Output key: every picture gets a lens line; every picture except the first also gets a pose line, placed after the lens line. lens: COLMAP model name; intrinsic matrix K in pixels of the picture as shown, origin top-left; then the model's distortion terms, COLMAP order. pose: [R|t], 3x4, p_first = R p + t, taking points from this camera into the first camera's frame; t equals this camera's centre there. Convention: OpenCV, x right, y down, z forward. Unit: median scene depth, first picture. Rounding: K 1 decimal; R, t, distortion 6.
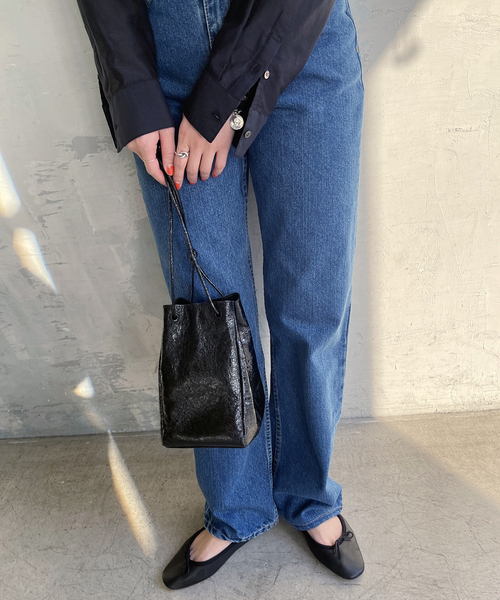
lens RADIAL K [[466.6, 0, 249.2], [0, 466.6, 293.2], [0, 0, 1]] dist [0.003954, -0.001624]
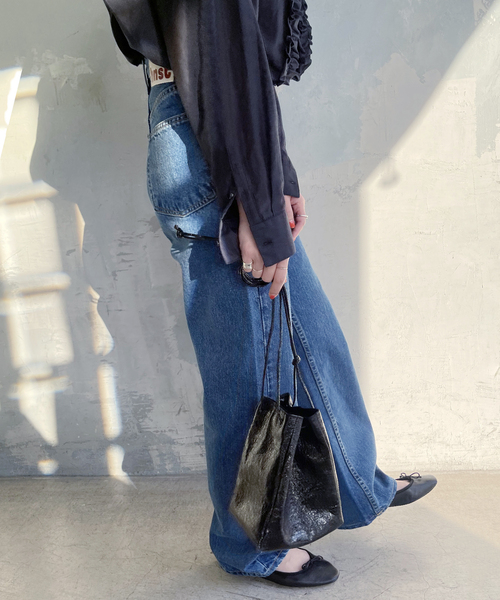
lens RADIAL K [[509.2, 0, 251.9], [0, 509.2, 321.0], [0, 0, 1]] dist [0.004572, -0.001296]
pose [[0.995886, 0.090404, 0.006207, -0.049016], [-0.084986, 0.955580, -0.282212, 0.317688], [-0.031444, 0.280523, 0.959332, -0.333720]]
